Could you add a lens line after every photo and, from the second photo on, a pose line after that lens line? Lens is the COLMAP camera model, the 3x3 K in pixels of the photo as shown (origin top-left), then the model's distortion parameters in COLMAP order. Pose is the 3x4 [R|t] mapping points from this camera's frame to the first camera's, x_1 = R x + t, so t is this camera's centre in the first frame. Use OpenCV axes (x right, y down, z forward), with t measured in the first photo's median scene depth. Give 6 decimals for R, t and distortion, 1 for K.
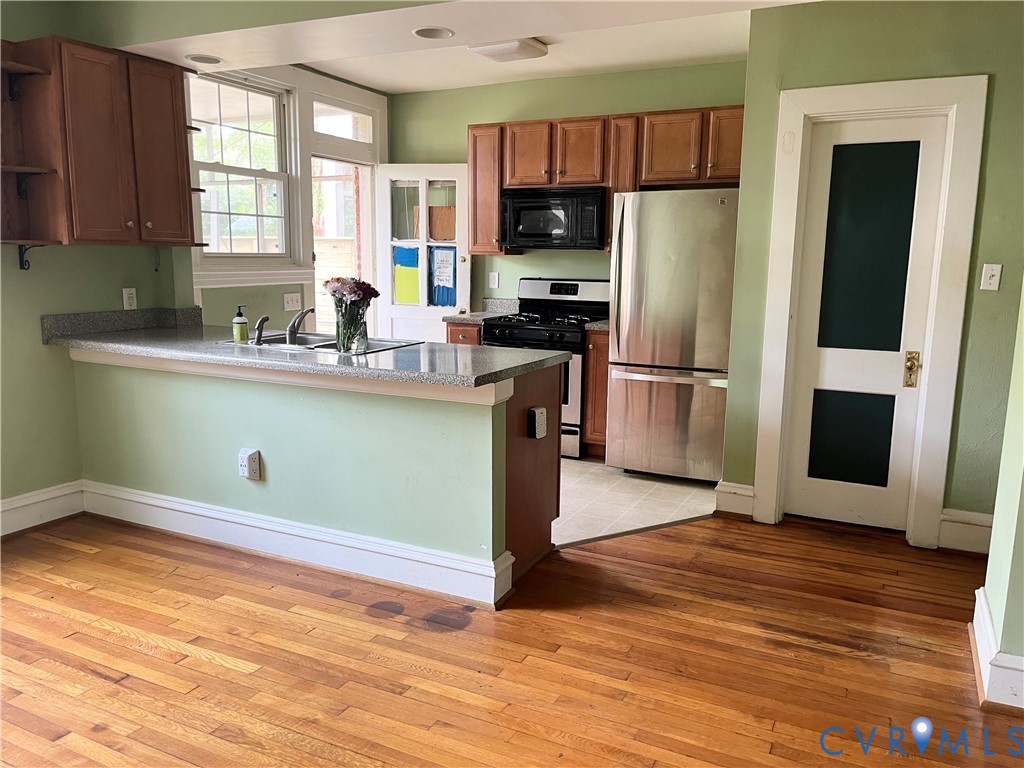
lens RADIAL K [[762.1, 0, 512.0], [0, 762.1, 384.0], [0, 0, 1]] dist [0.002924, 0.000321]
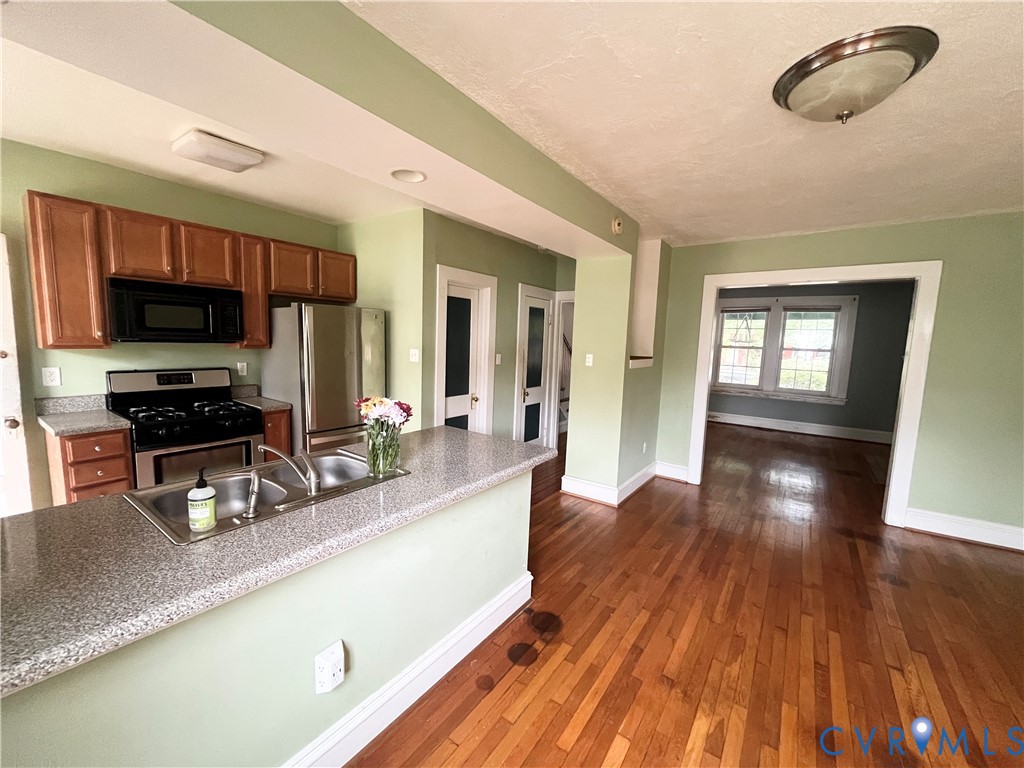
lens RADIAL K [[413.8, 0, 512.0], [0, 413.8, 384.0], [0, 0, 1]] dist [-0.002650, -0.000623]
pose [[0.169516, -0.115919, 0.978686, -0.604585], [0.130847, 0.986914, 0.094230, -0.162330], [-0.976803, 0.112084, 0.182465, 0.647546]]
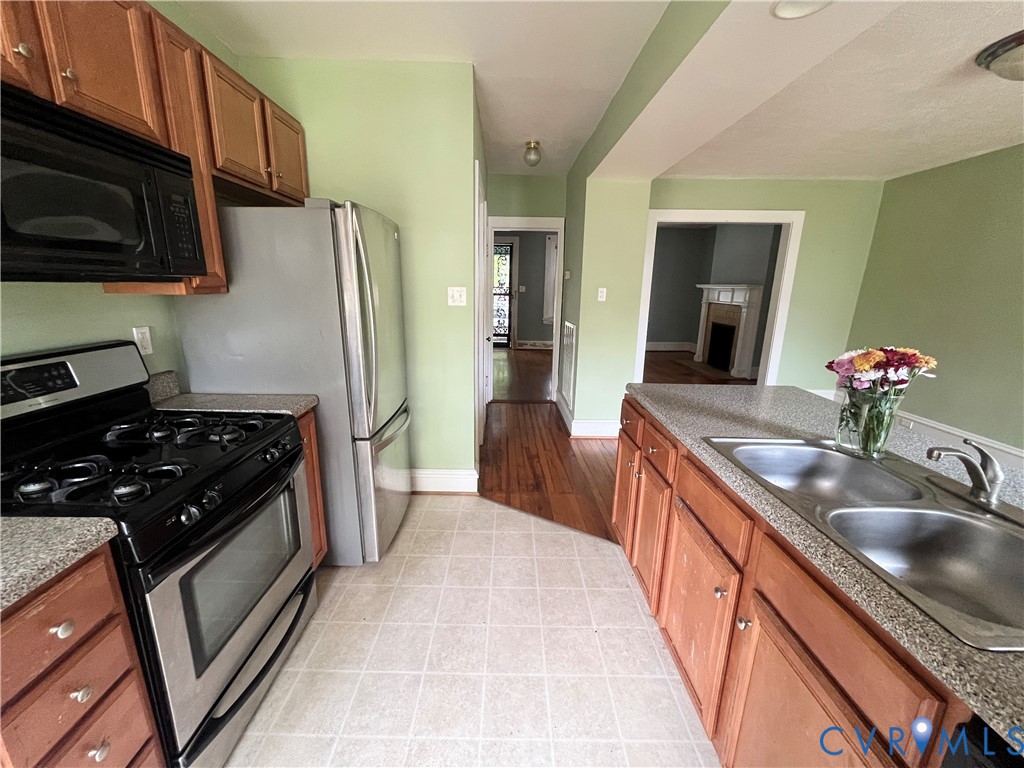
lens RADIAL K [[413.8, 0, 512.0], [0, 413.8, 384.0], [0, 0, 1]] dist [-0.002650, -0.000623]
pose [[-0.448212, -0.232596, 0.863137, -0.336781], [0.124695, 0.939848, 0.318020, -0.236245], [-0.885188, 0.250169, -0.392247, 1.265761]]
